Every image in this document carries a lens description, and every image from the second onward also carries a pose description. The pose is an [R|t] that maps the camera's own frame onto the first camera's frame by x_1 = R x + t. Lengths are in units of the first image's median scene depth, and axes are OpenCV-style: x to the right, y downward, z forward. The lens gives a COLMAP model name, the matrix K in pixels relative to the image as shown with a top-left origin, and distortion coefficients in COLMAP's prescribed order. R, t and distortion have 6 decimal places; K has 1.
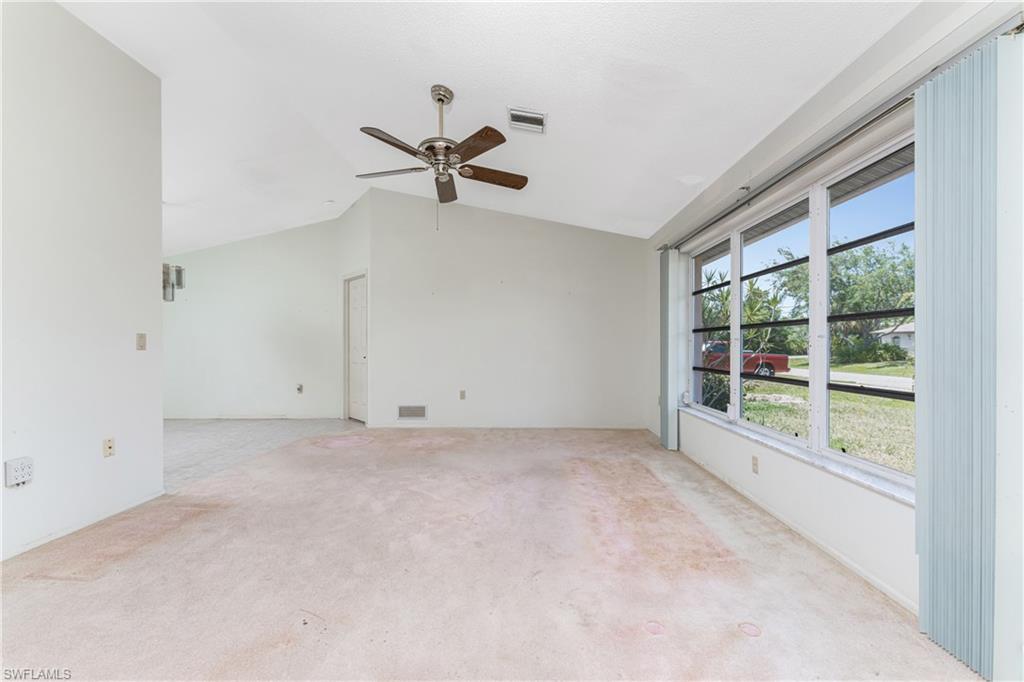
lens RADIAL K [[413.8, 0, 514.1], [0, 413.8, 343.4], [0, 0, 1]] dist [0.000561, 0.000043]
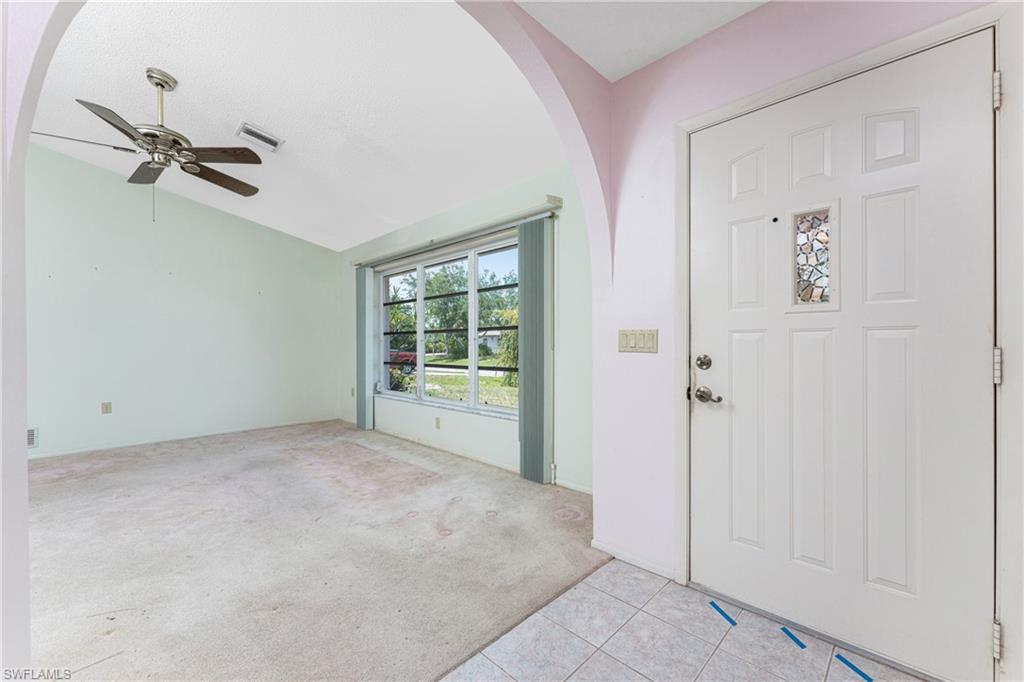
lens RADIAL K [[413.8, 0, 514.1], [0, 413.8, 343.4], [0, 0, 1]] dist [0.000561, 0.000043]
pose [[0.681504, 0.000384, 0.731814, -0.317302], [0.000174, 1.000000, -0.000686, 0.000453], [-0.731814, 0.000594, 0.681504, -0.228477]]
